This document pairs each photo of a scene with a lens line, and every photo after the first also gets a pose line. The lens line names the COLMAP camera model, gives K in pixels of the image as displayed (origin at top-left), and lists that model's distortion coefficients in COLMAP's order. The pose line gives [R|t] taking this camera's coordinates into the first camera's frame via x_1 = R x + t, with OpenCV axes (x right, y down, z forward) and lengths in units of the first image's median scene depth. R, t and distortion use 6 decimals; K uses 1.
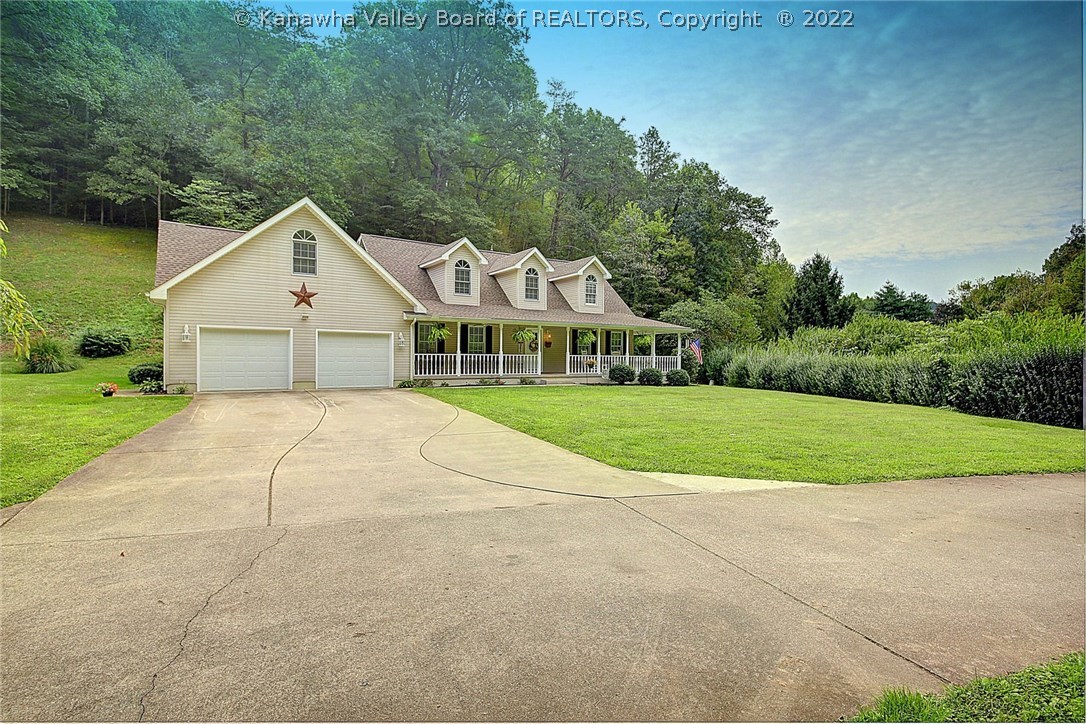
lens RADIAL K [[548.6, 0, 543.2], [0, 548.6, 359.9], [0, 0, 1]] dist [0.000096, 0.000103]
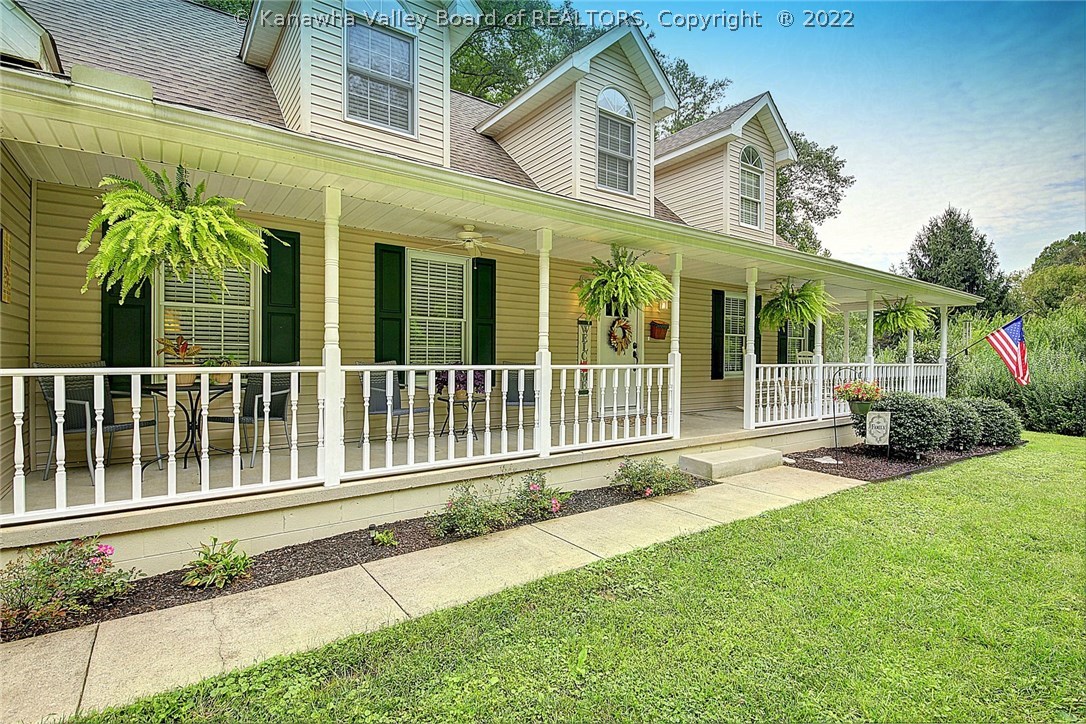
lens RADIAL K [[534.1, 0, 544.0], [0, 534.1, 362.4], [0, 0, 1]] dist [0.010208, -0.007411]
pose [[0.998827, -0.002477, 0.048363, -0.082340], [0.002342, 0.999993, 0.002867, -0.010648], [-0.048369, -0.002751, 0.998826, 0.729382]]
